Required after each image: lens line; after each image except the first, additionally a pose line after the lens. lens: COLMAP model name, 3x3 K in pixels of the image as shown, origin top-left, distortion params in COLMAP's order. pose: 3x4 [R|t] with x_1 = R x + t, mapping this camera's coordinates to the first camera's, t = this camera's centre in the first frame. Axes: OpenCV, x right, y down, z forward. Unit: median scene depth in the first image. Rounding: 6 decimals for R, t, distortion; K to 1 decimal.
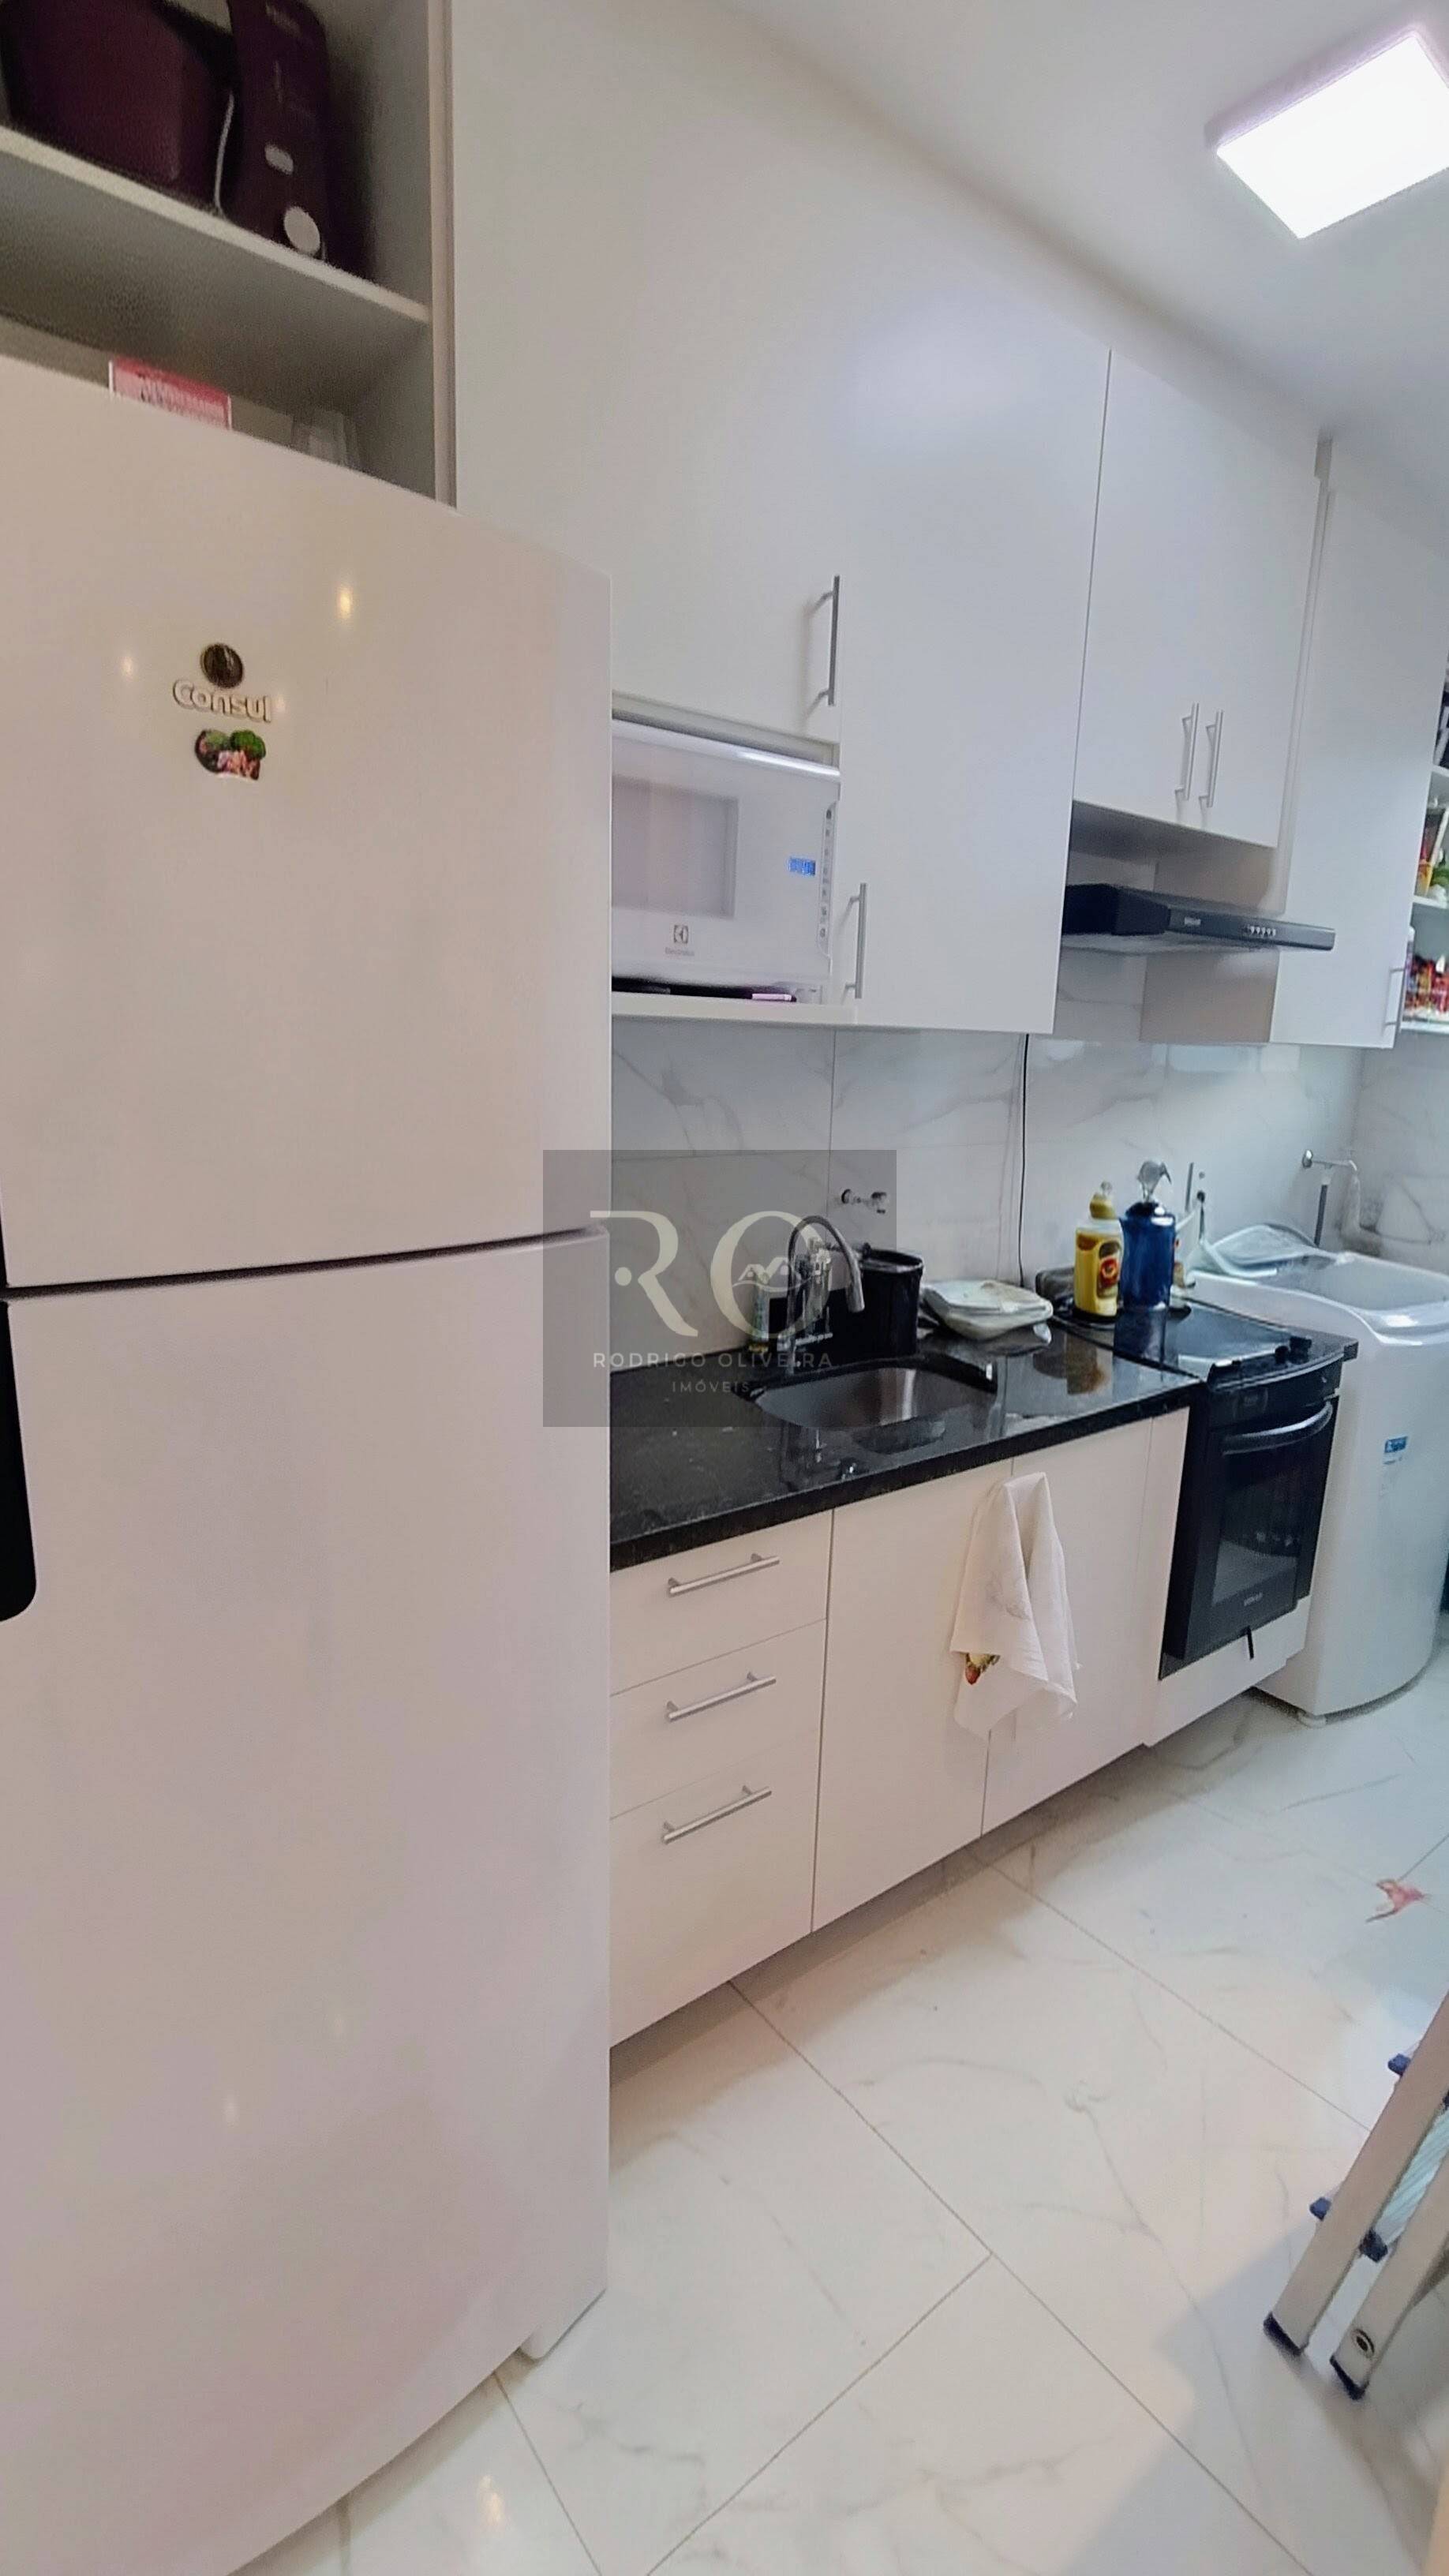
lens RADIAL K [[1176.0, 0, 728.2], [0, 1176.0, 1299.9], [0, 0, 1]] dist [-0.004800, 0.004644]
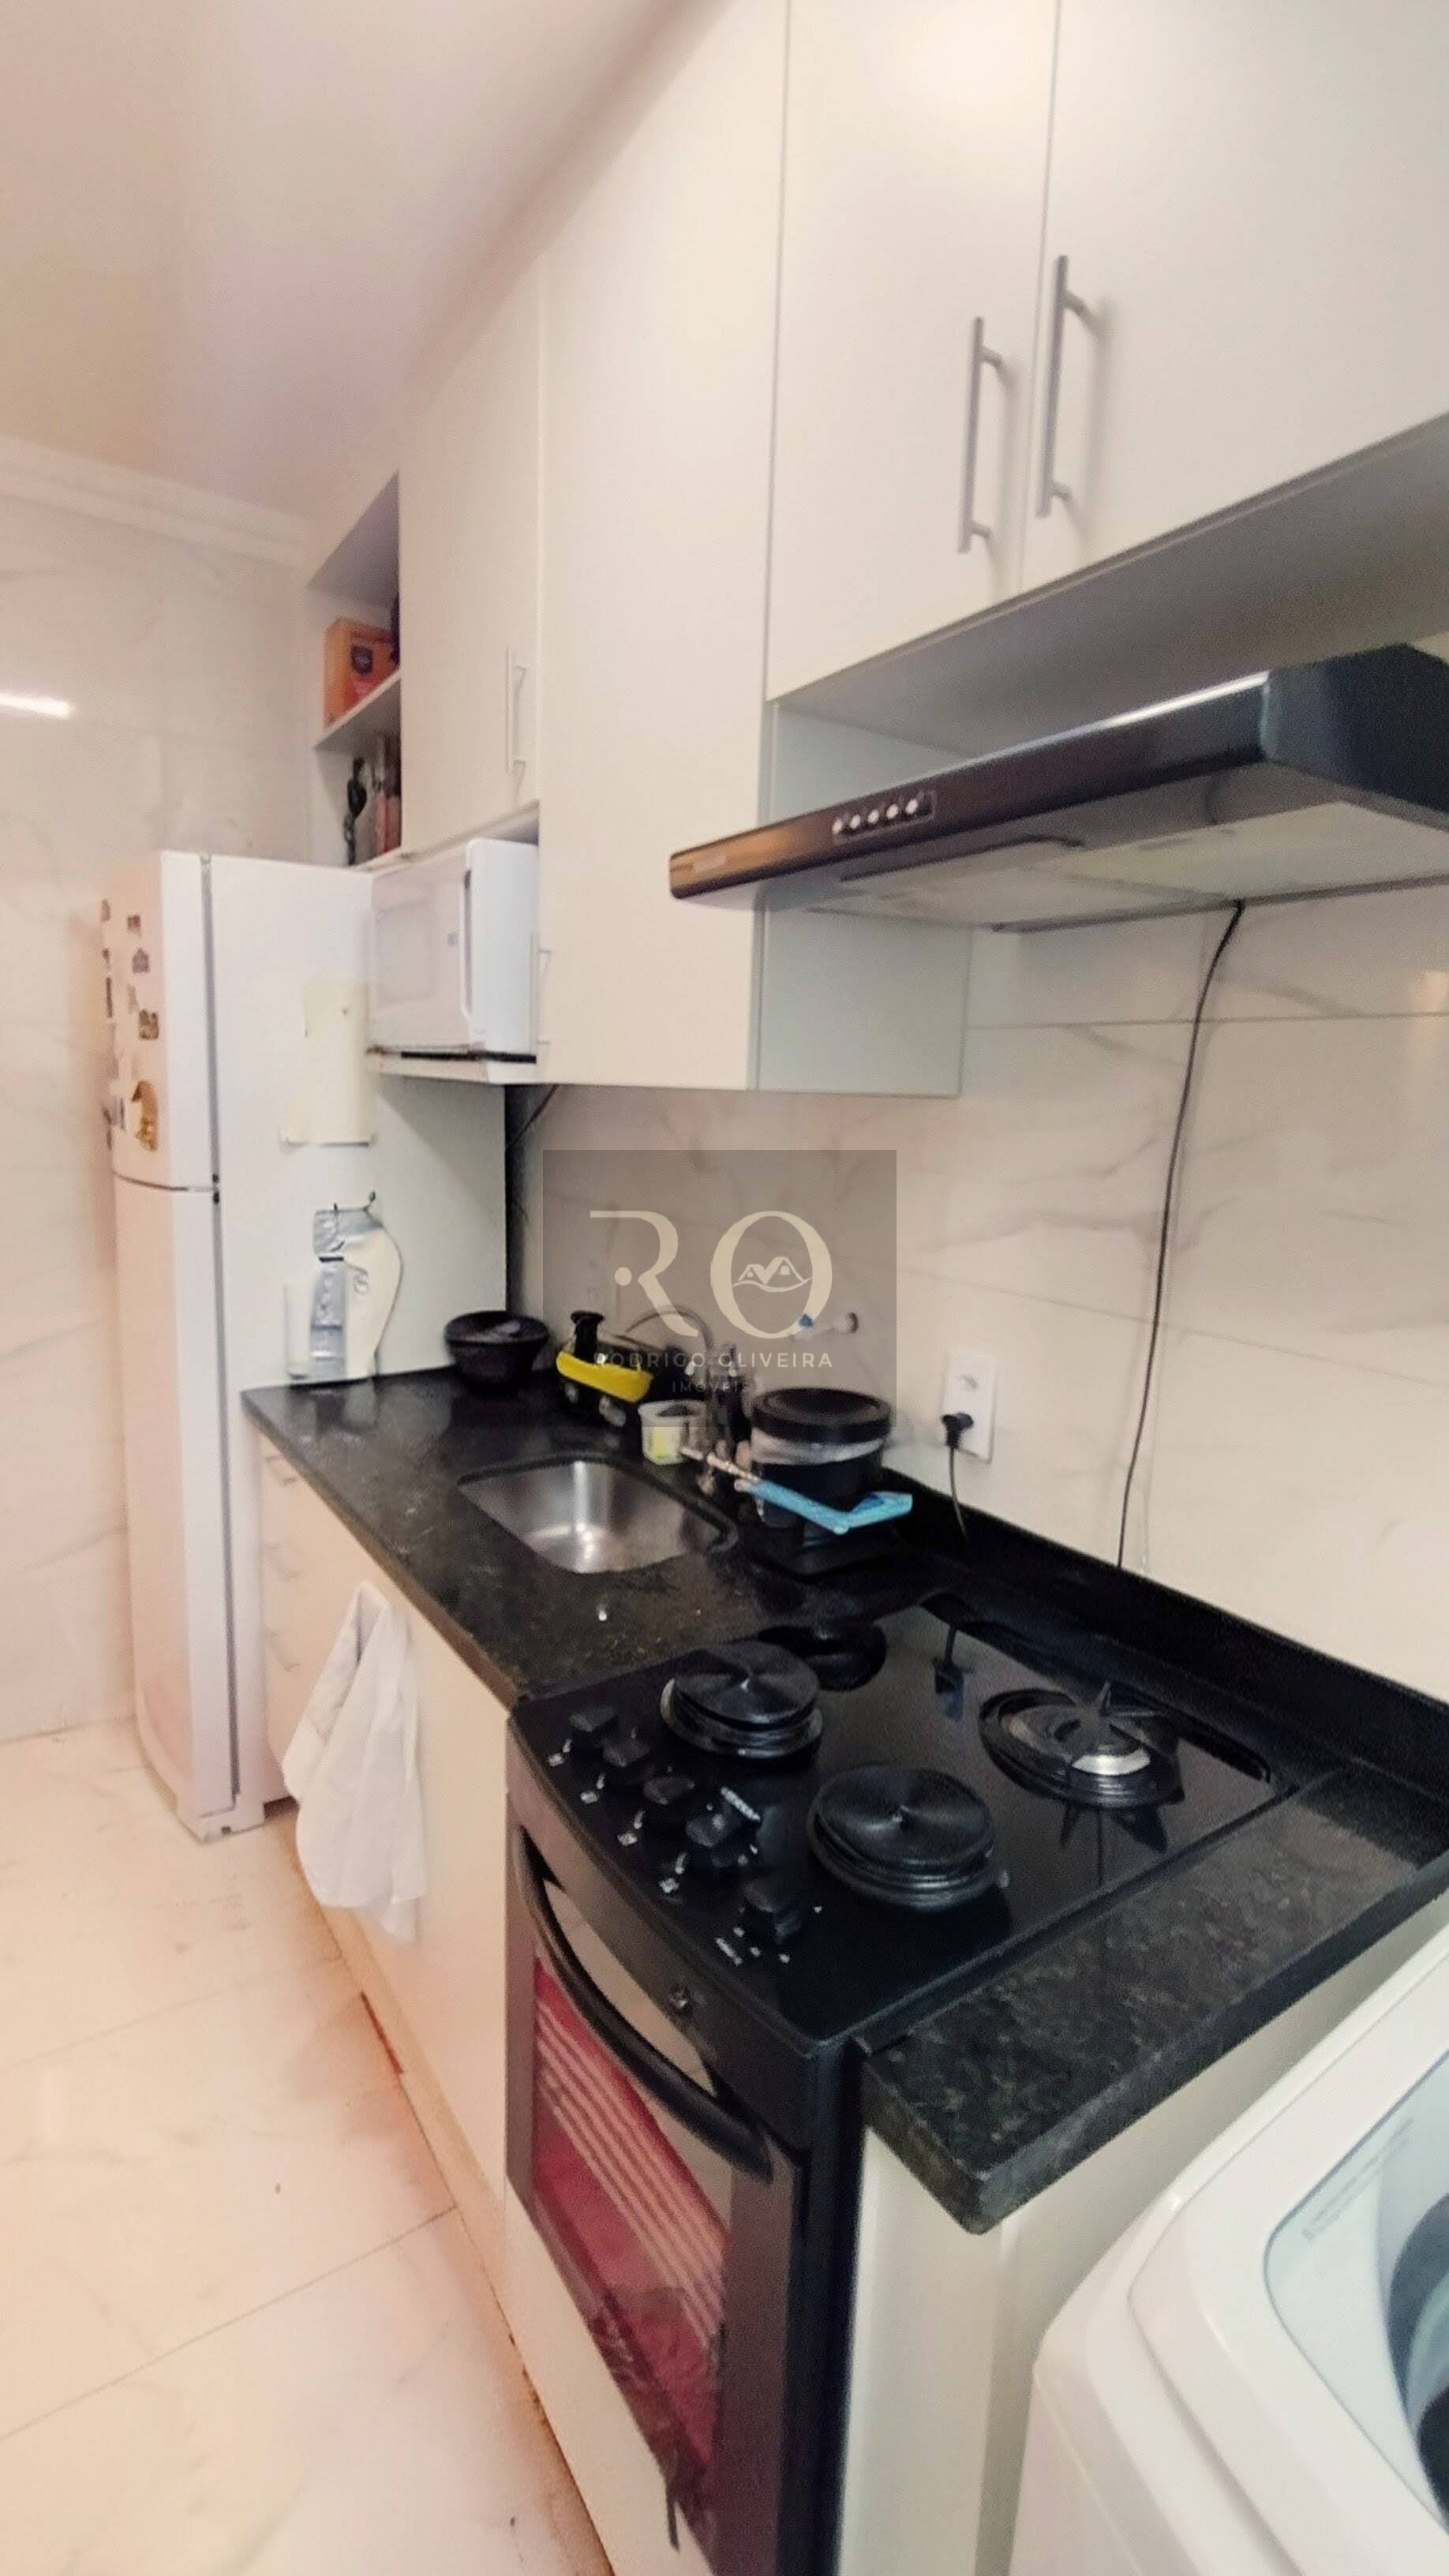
lens RADIAL K [[1176.0, 0, 728.2], [0, 1176.0, 1299.9], [0, 0, 1]] dist [-0.004800, 0.004644]
pose [[-0.064101, 0.156815, -0.985546, 0.860805], [-0.237171, 0.956887, 0.167681, -0.214439], [0.969351, 0.244492, -0.024145, 0.987516]]
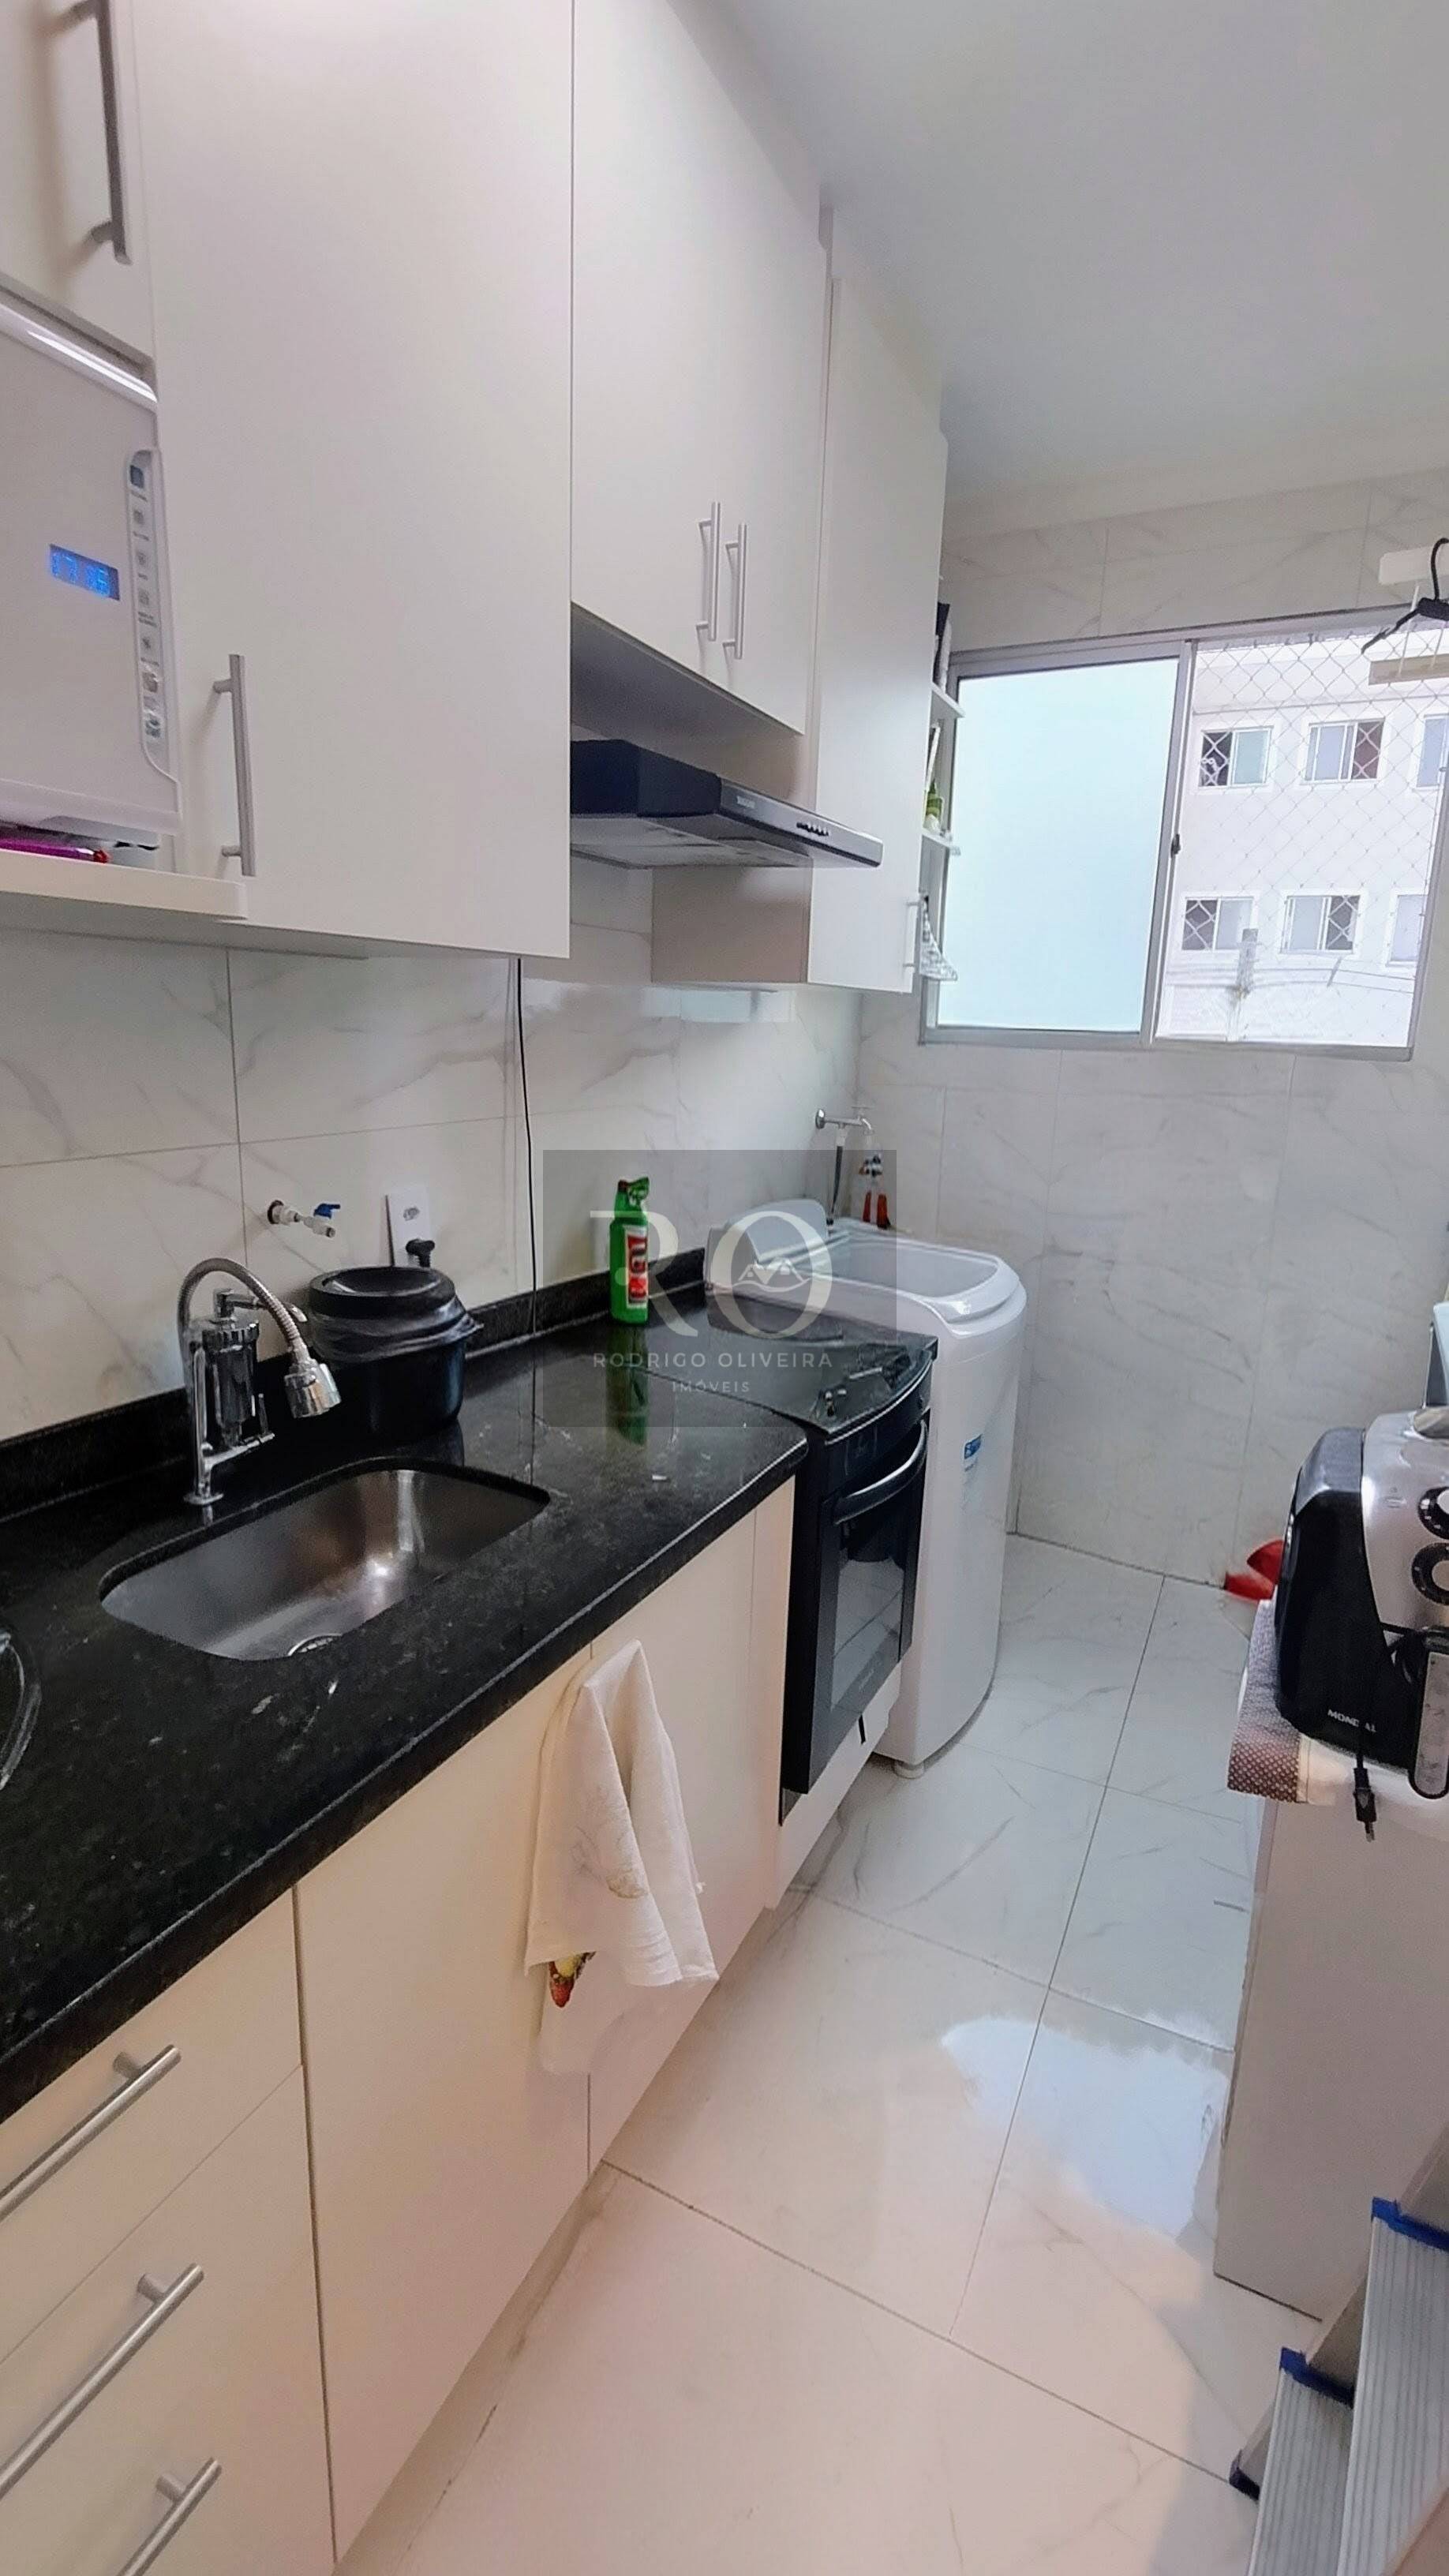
lens RADIAL K [[1176.0, 0, 728.2], [0, 1176.0, 1299.9], [0, 0, 1]] dist [-0.004800, 0.004644]
pose [[0.899848, -0.100156, 0.424550, 0.047929], [0.084572, 0.994873, 0.055449, -0.057945], [-0.427927, -0.013990, 0.903705, 0.329162]]
